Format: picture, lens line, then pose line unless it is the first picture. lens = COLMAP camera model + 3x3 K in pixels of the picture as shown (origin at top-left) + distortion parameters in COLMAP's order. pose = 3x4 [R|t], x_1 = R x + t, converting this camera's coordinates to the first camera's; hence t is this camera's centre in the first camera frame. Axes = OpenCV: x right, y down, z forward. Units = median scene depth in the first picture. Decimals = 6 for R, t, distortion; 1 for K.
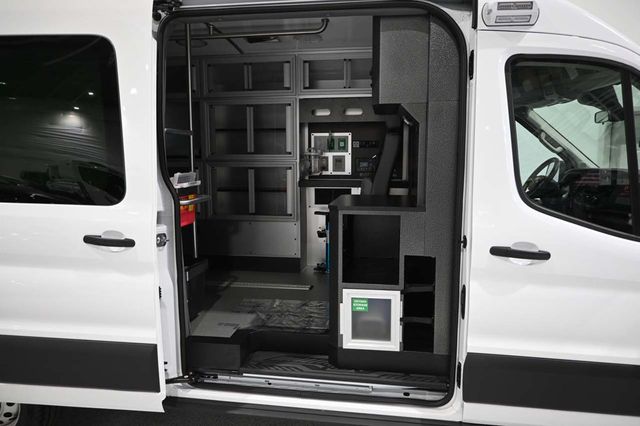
lens RADIAL K [[439.6, 0, 320.2], [0, 439.6, 207.3], [0, 0, 1]] dist [0.005536, 0.001266]
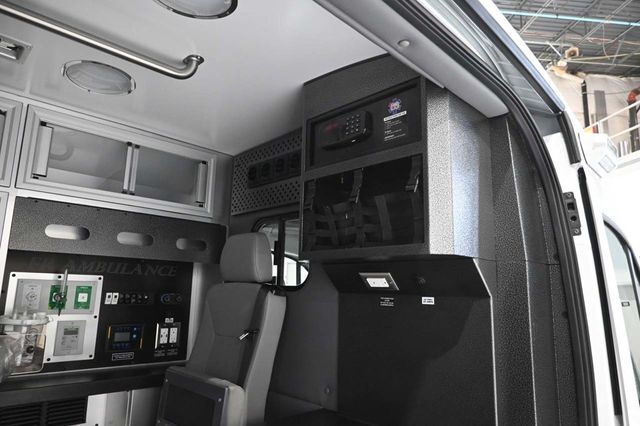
lens RADIAL K [[439.6, 0, 320.2], [0, 439.6, 207.3], [0, 0, 1]] dist [0.005536, 0.001266]
pose [[0.576687, 0.164694, 0.800193, -0.212213], [0.067128, 0.966605, -0.247322, -0.101074], [-0.814203, 0.196343, 0.546373, 0.486352]]
